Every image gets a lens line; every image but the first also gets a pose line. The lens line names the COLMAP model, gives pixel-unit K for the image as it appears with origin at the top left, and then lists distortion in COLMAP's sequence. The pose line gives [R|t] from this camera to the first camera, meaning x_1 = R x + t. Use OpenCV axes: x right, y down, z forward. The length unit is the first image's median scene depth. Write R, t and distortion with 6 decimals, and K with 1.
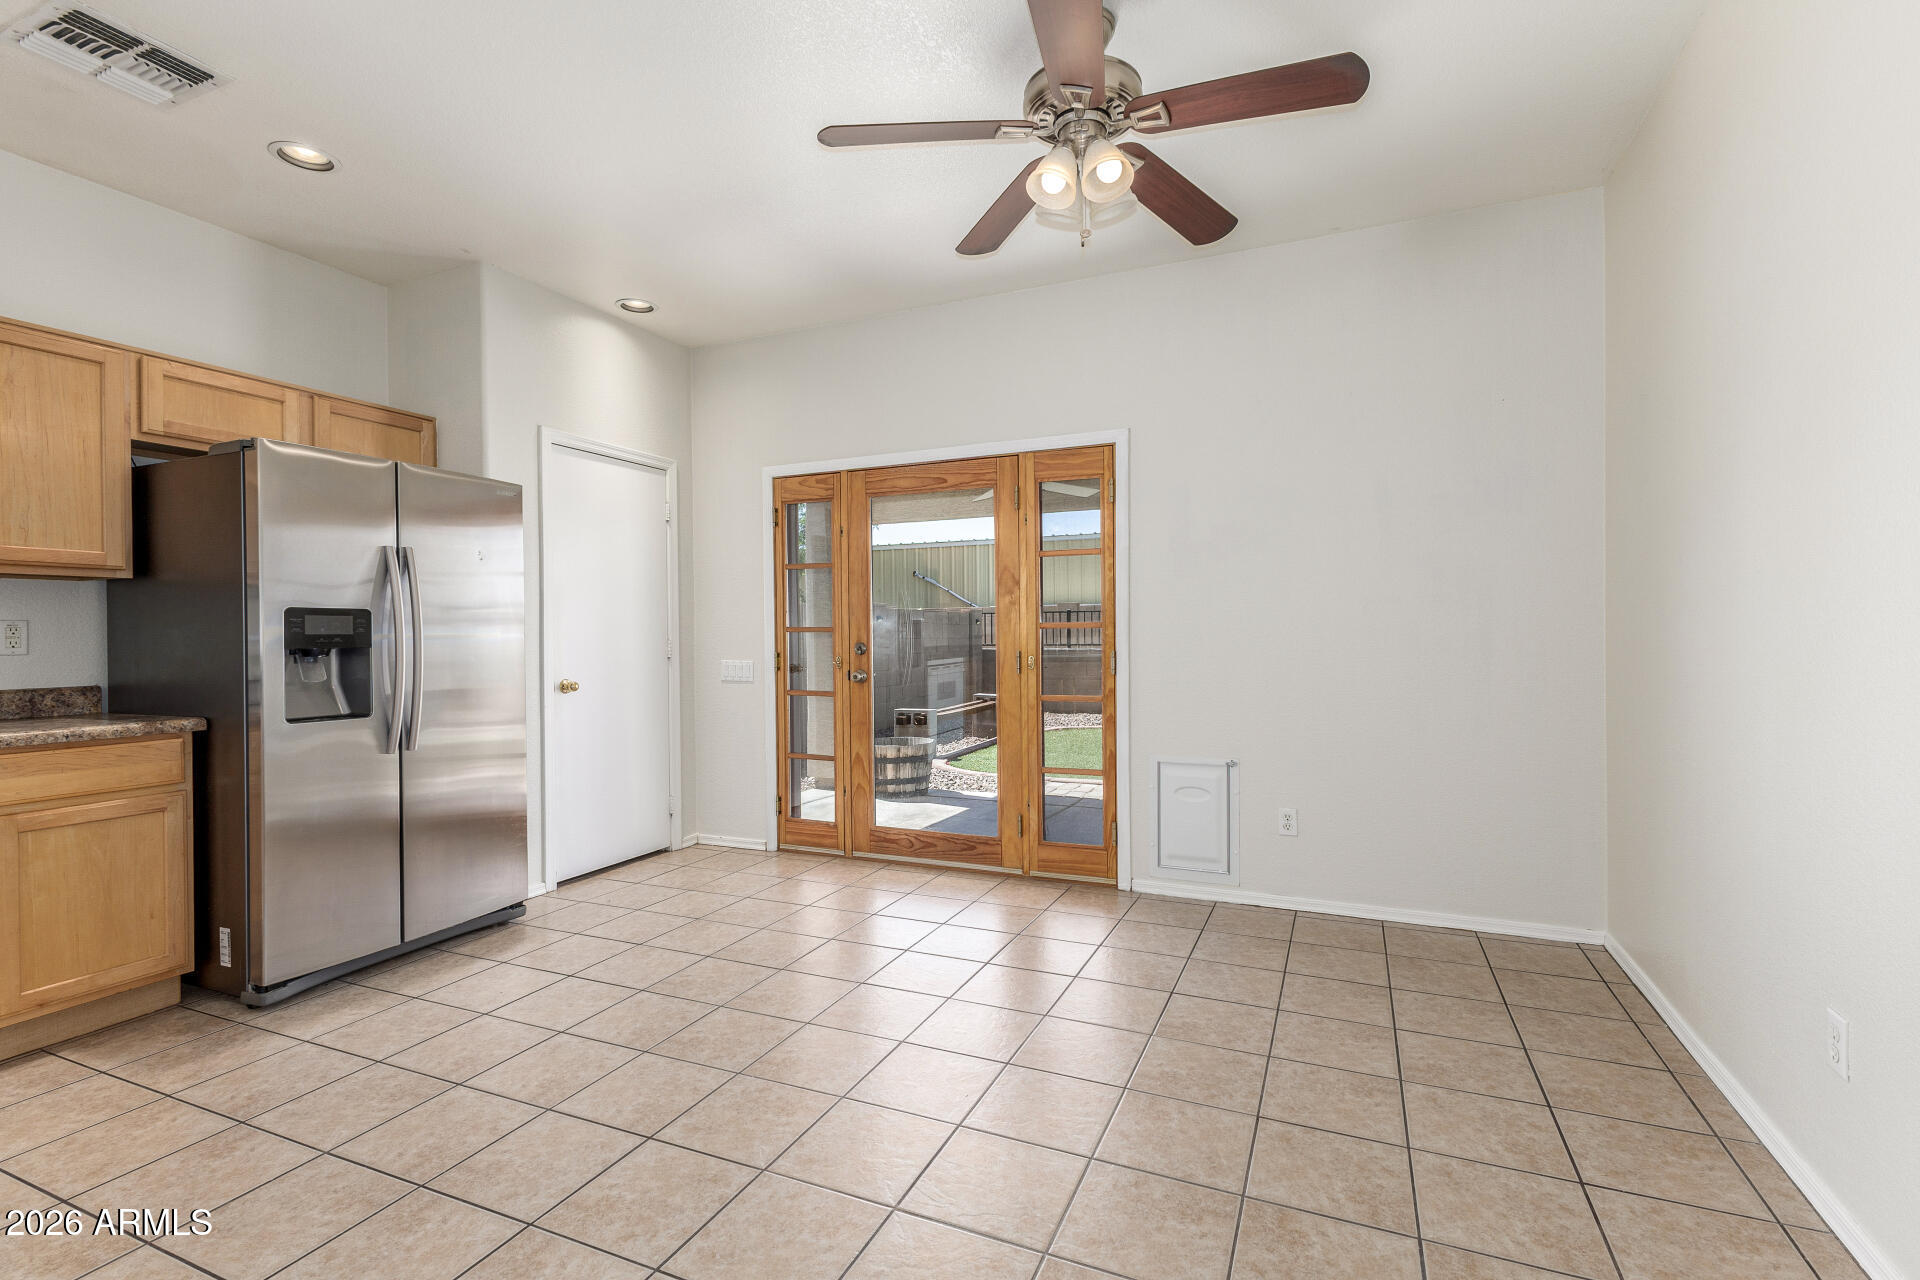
lens RADIAL K [[841.6, 0, 998.5], [0, 841.6, 635.7], [0, 0, 1]] dist [0.009843, -0.000359]
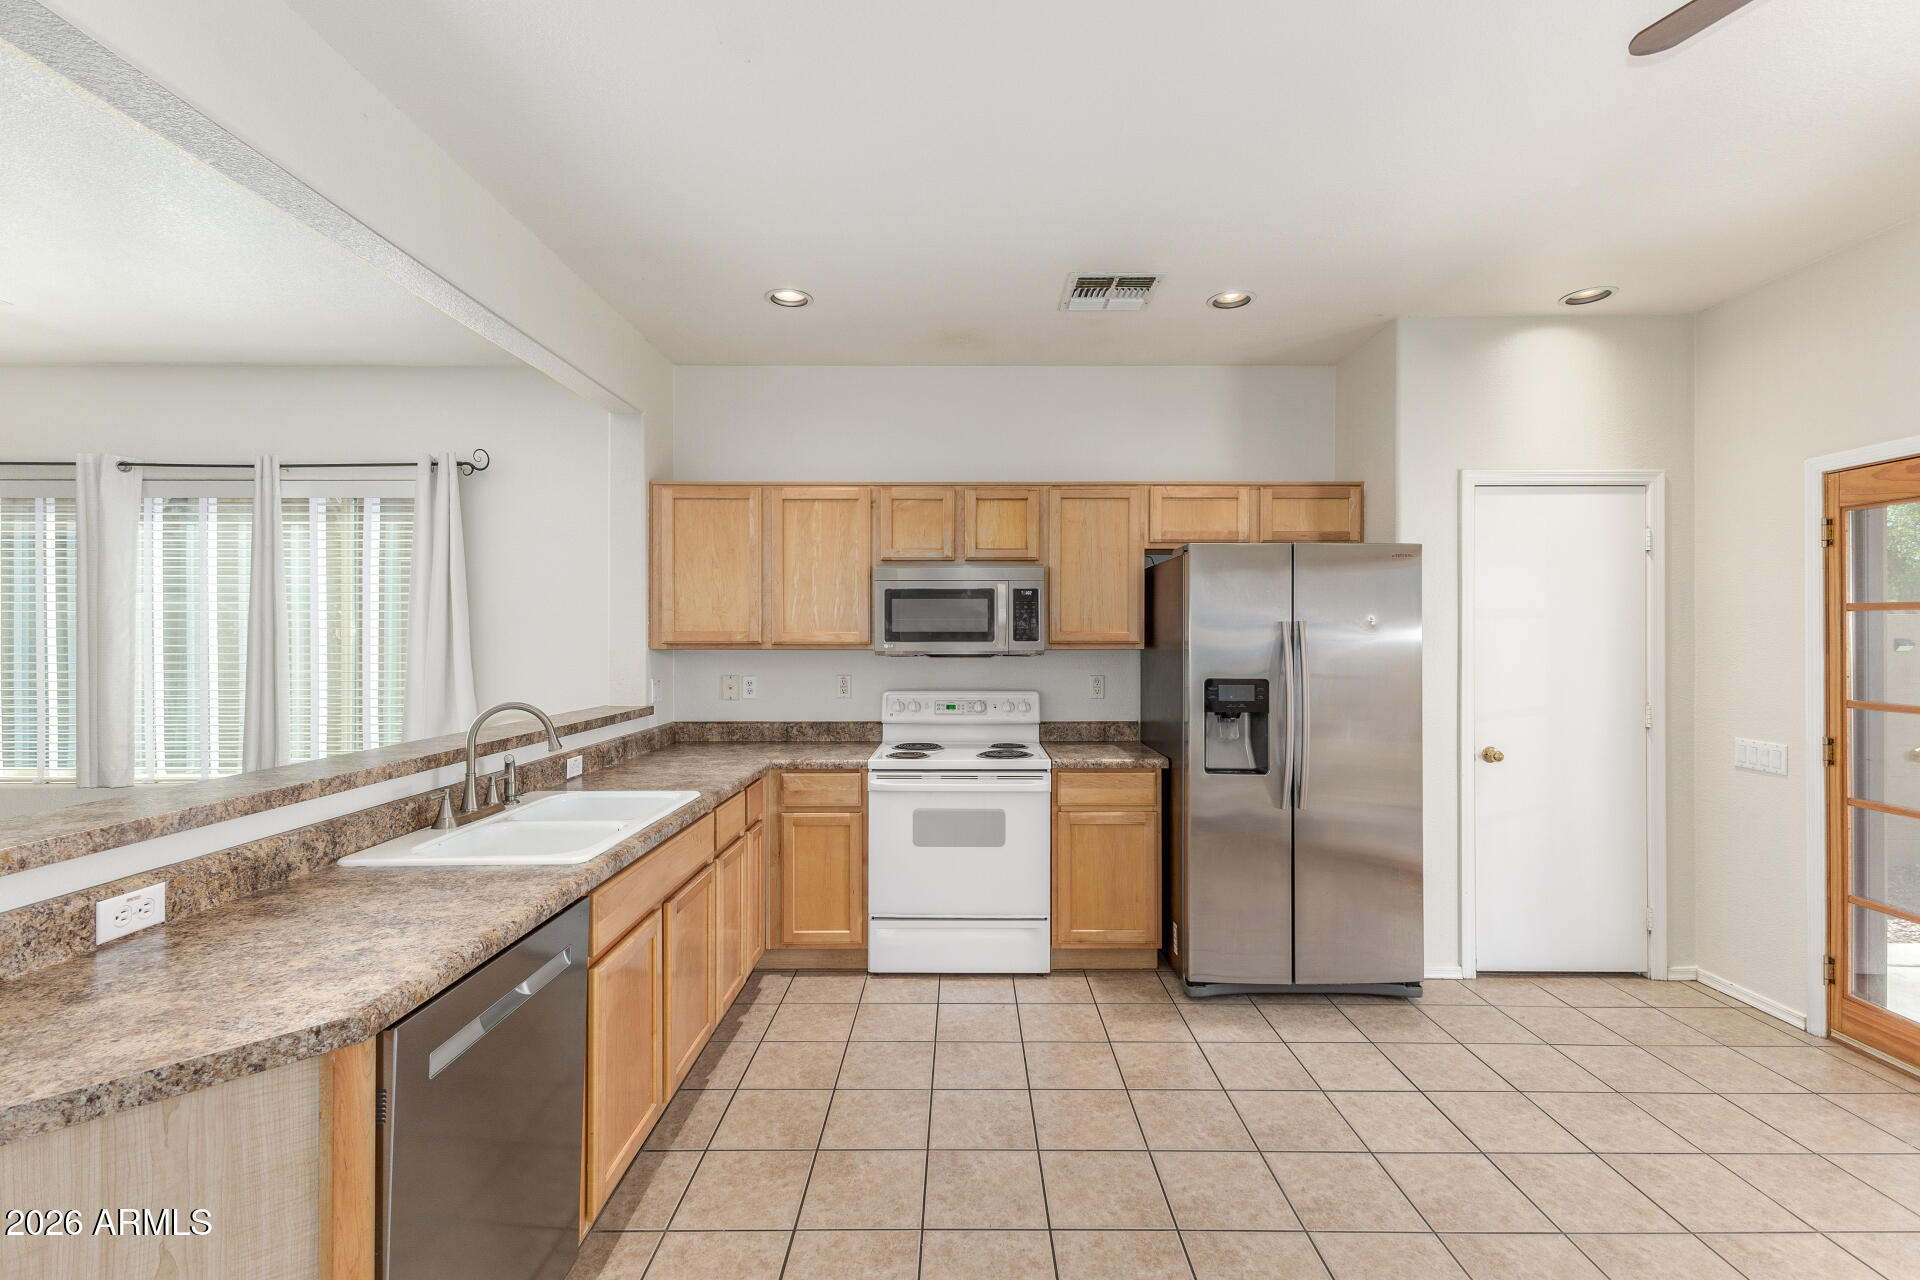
lens RADIAL K [[870.3, 0, 960.0], [0, 870.3, 640.0], [0, 0, 1]] dist [0.013950, -0.004490]
pose [[0.383420, 0.012201, -0.923494, 0.155010], [-0.007107, 0.999922, 0.010260, -0.083187], [0.923547, 0.002629, 0.383476, 0.157829]]
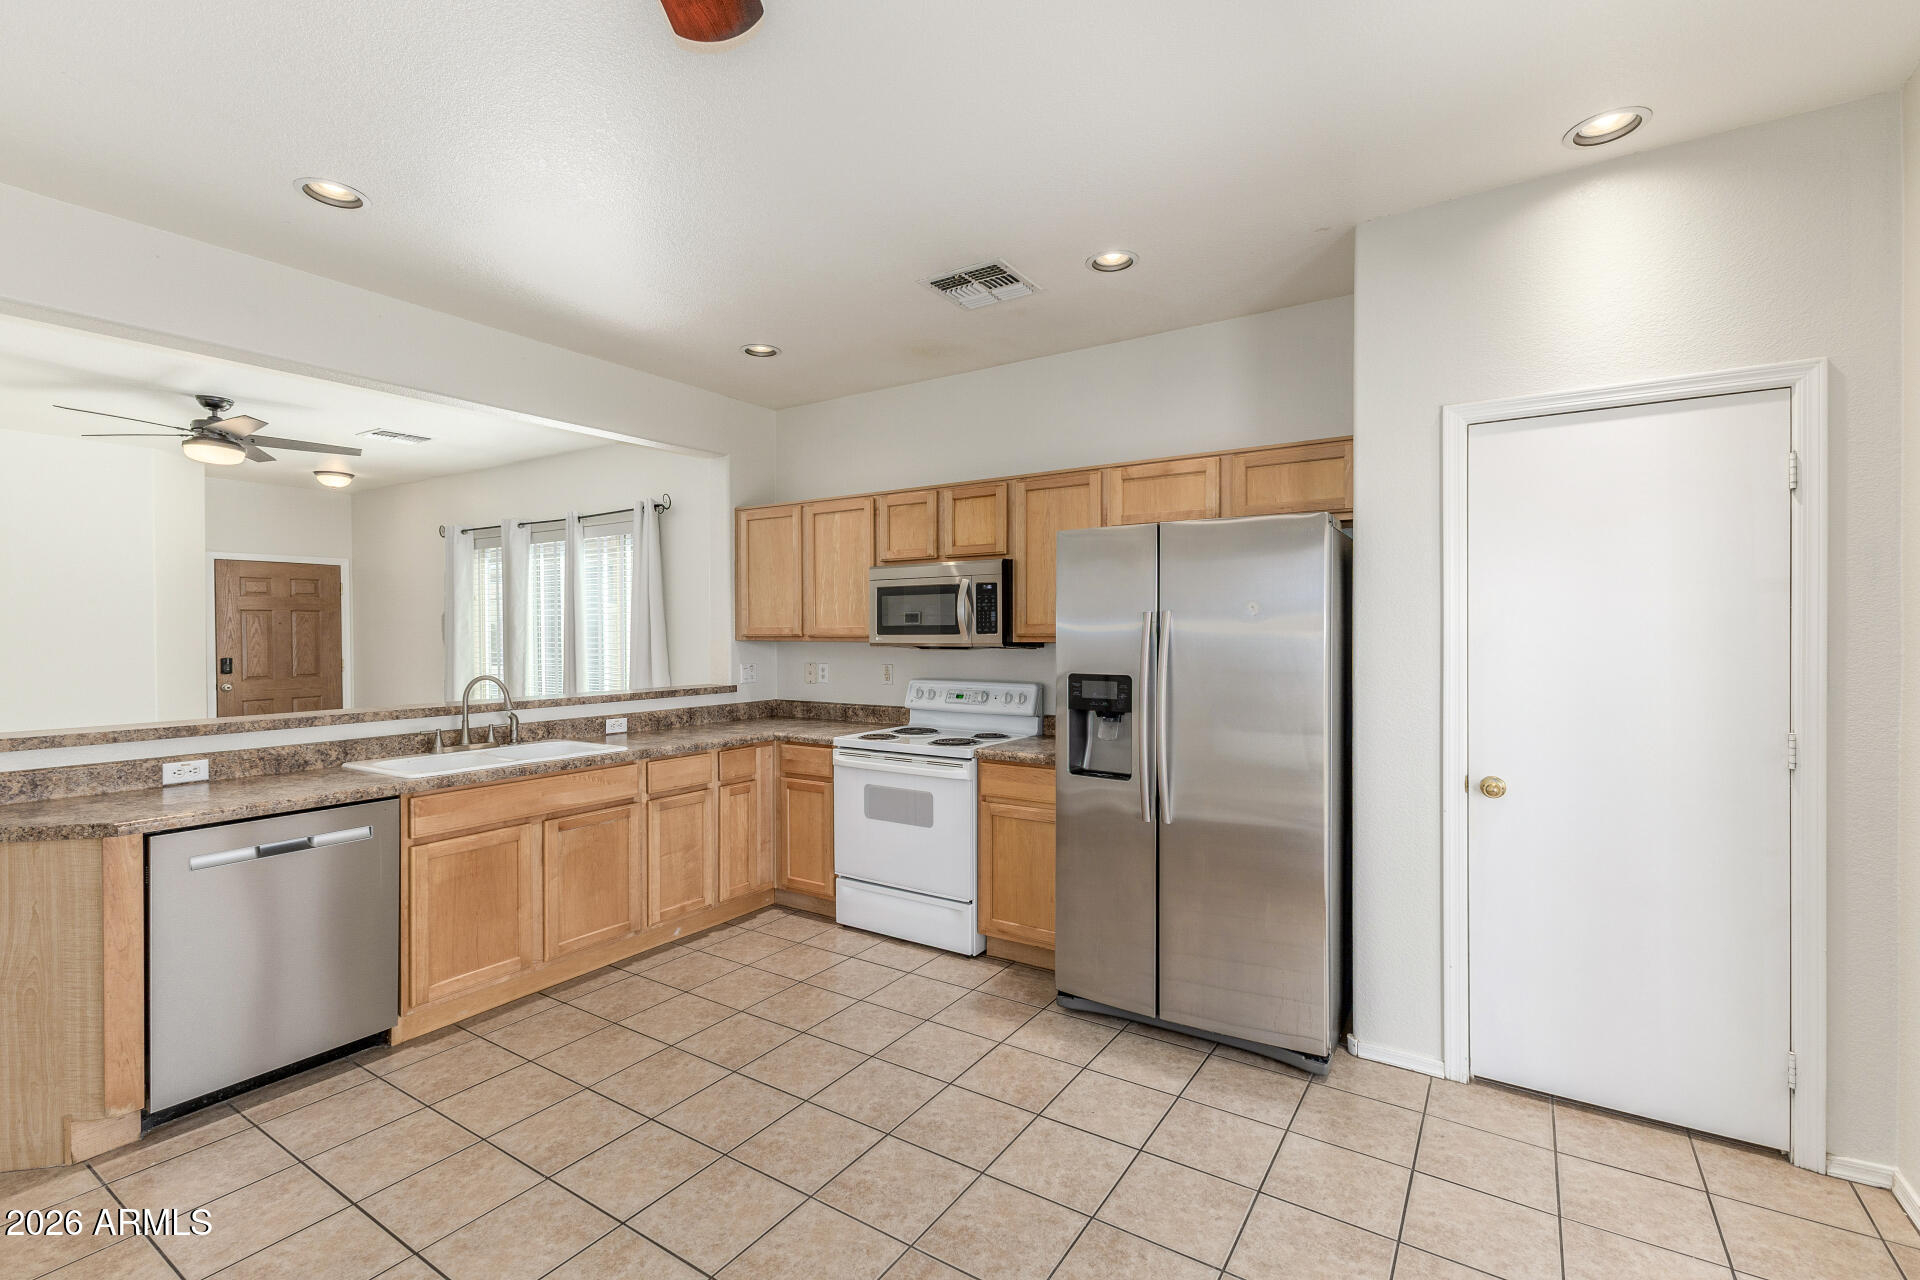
lens RADIAL K [[859.0, 0, 923.4], [0, 859.0, 639.7], [0, 0, 1]] dist [0.011304, -0.000423]
pose [[-0.202532, 0.020917, -0.979052, 0.290889], [0.002391, 0.999779, 0.020865, -0.087381], [0.979273, 0.001885, -0.202537, 0.871503]]
